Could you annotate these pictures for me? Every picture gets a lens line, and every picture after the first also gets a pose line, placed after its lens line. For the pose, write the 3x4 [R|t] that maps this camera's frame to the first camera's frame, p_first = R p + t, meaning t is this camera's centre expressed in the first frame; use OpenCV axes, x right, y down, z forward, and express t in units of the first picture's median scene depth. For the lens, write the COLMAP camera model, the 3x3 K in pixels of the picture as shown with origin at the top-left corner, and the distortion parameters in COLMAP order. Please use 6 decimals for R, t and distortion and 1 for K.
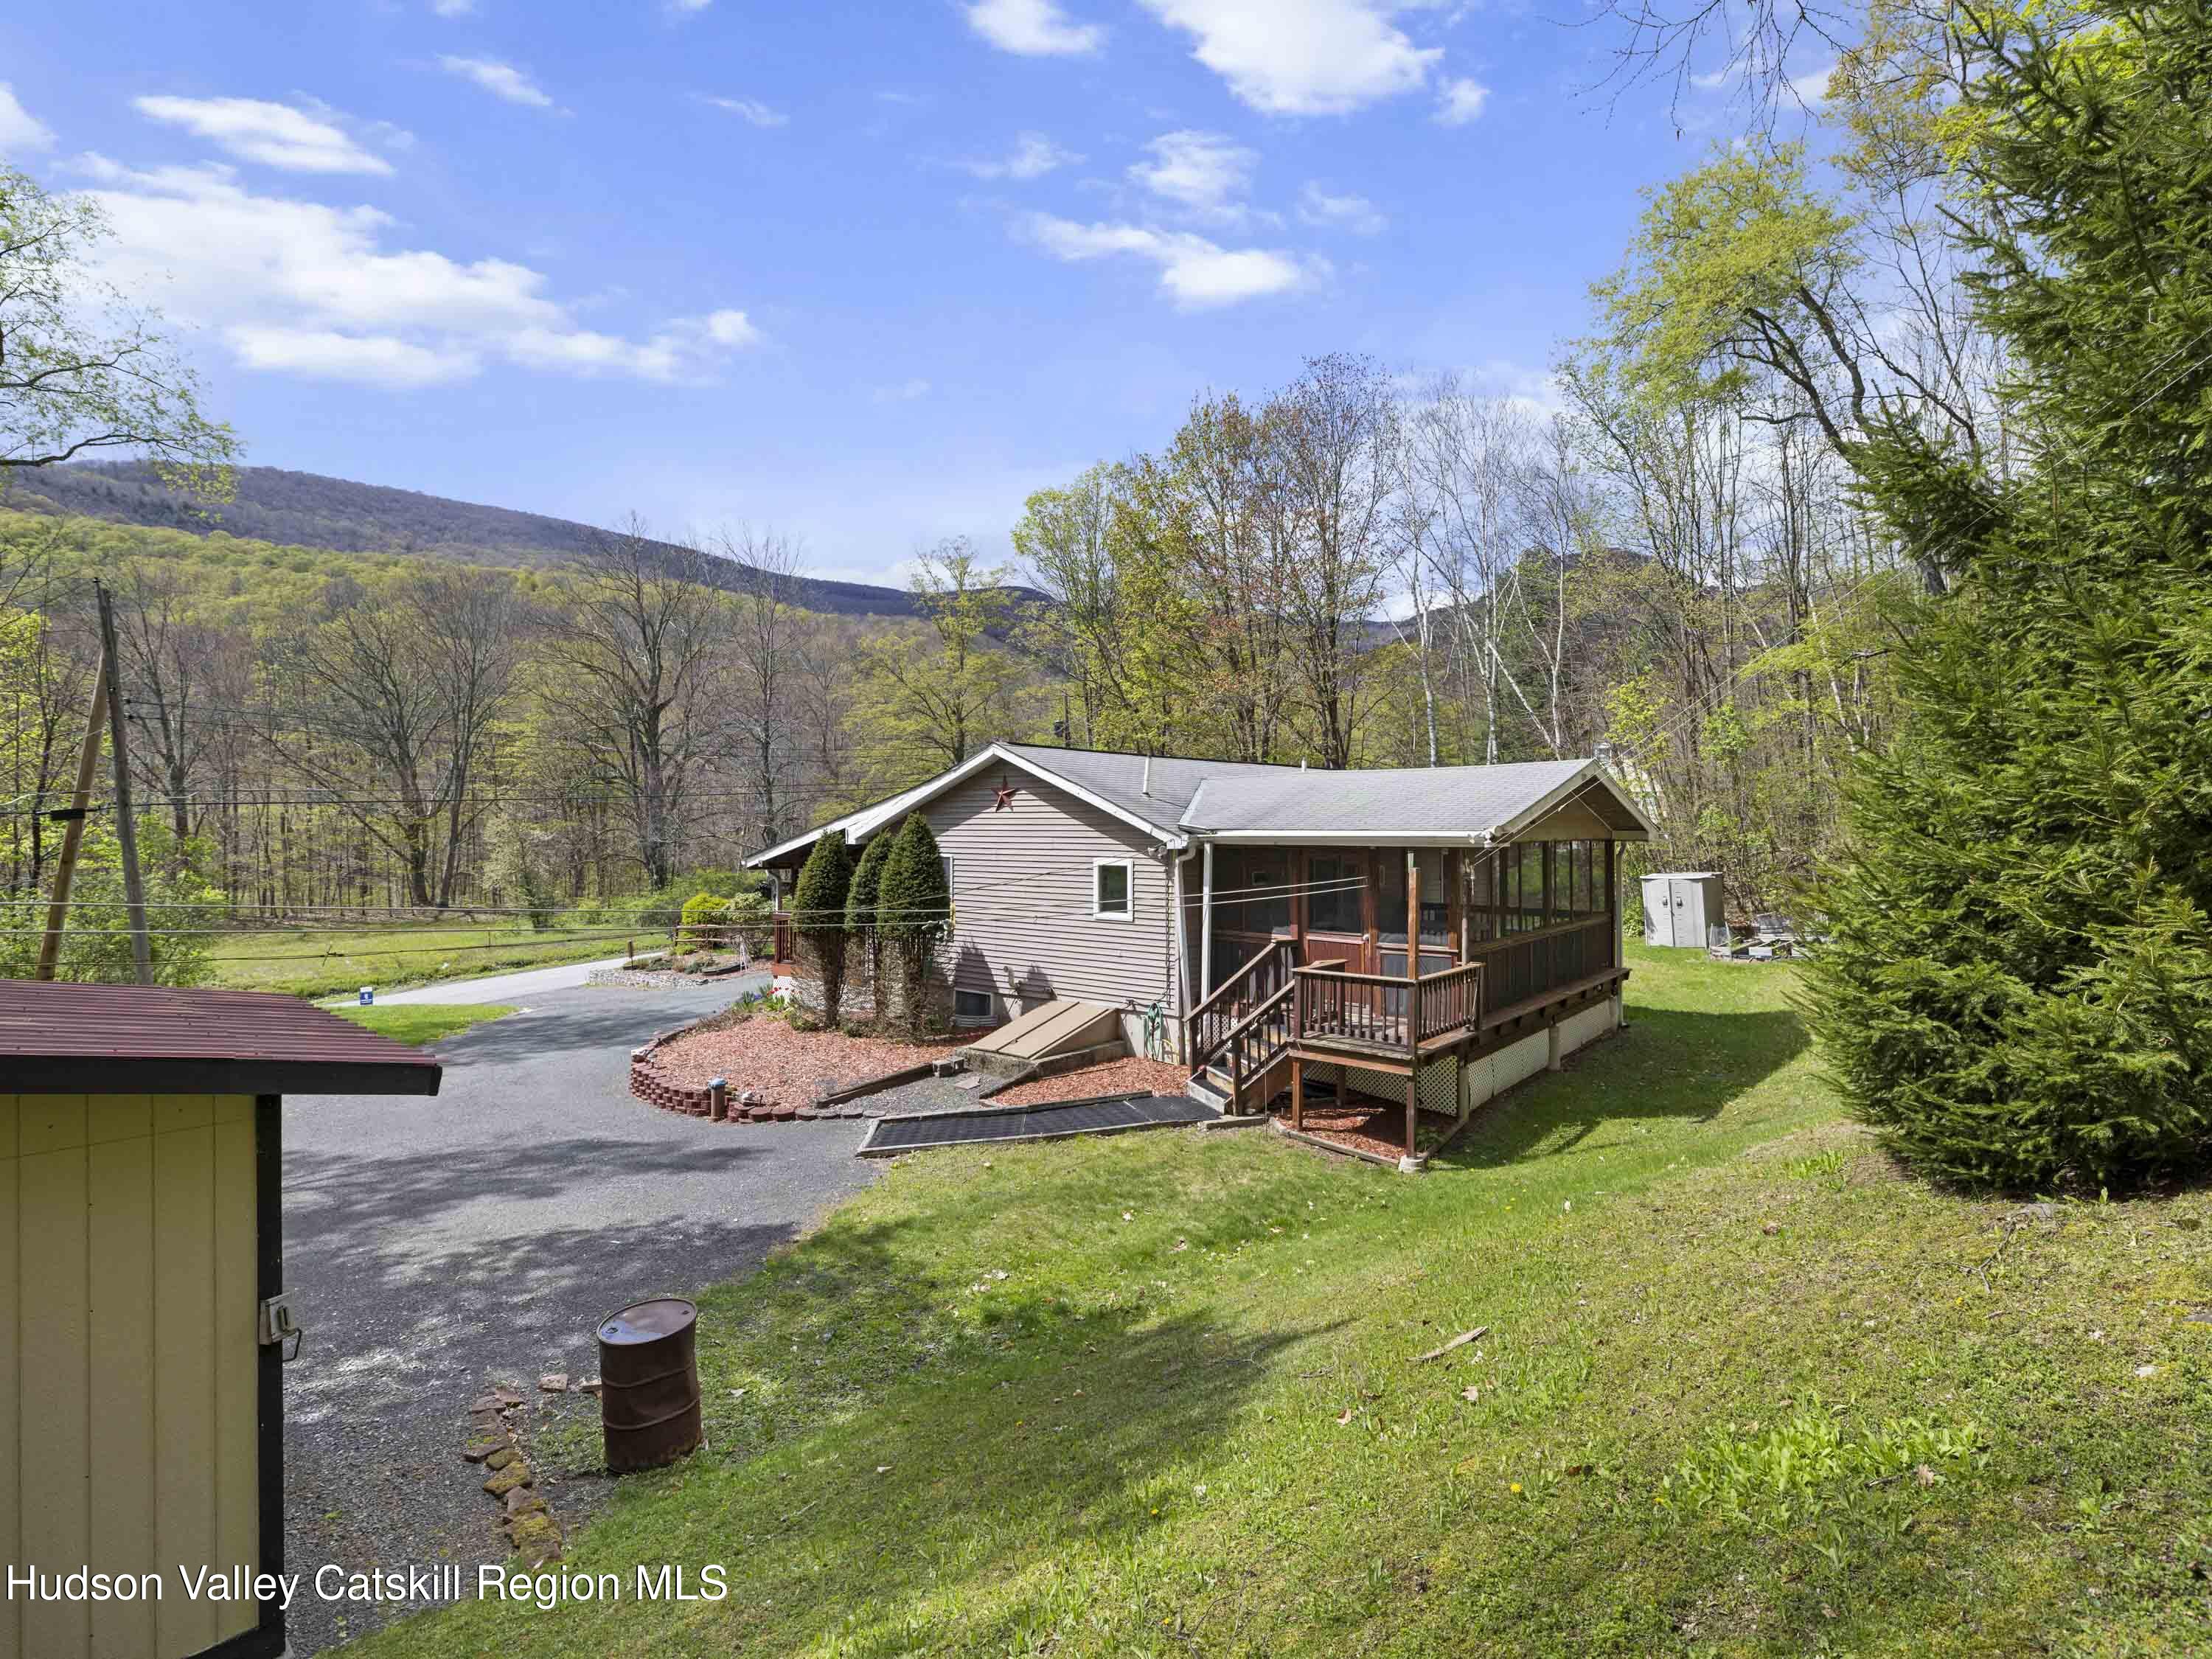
lens RADIAL K [[1014.4, 0, 1106.0], [0, 1014.4, 829.5], [0, 0, 1]] dist [-0.000096, 0.000047]
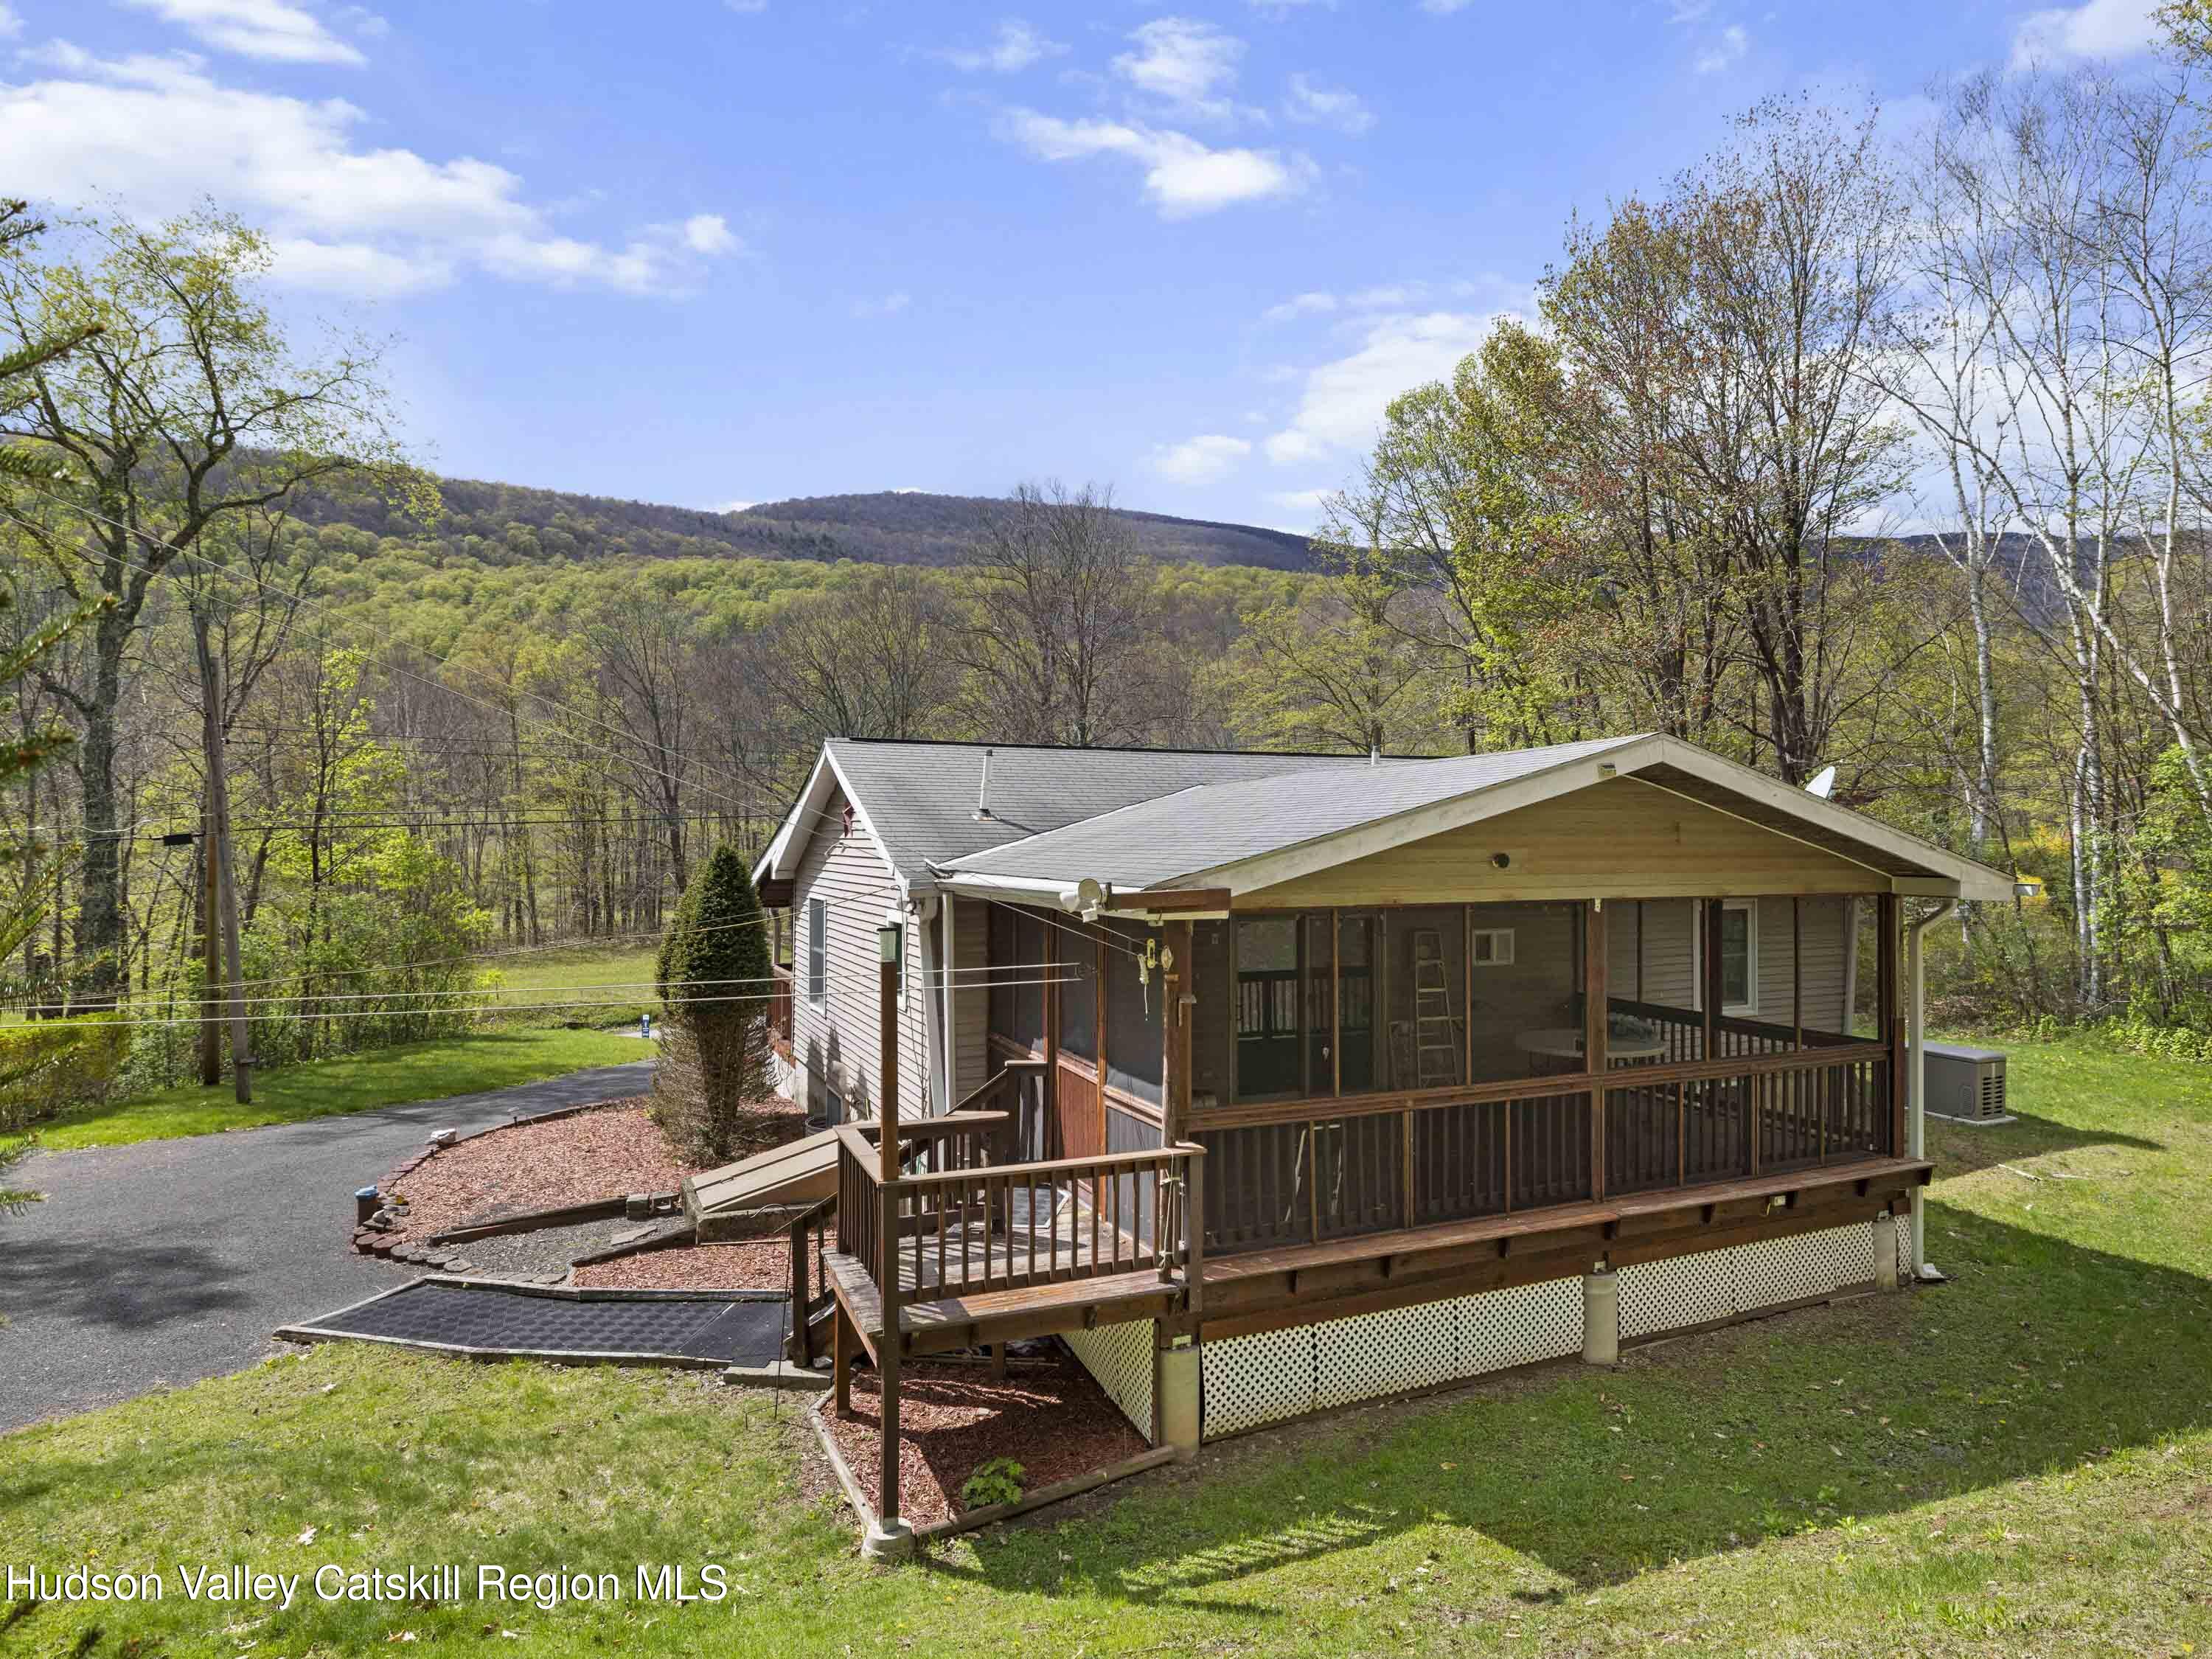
lens RADIAL K [[1231.8, 0, 1106.0], [0, 1231.8, 829.5], [0, 0, 1]] dist [0.002877, 0.000899]
pose [[0.902576, -0.007858, -0.430460, 0.531618], [-0.000290, 0.999822, -0.018859, -0.011599], [0.430531, 0.017147, 0.902413, 0.383802]]
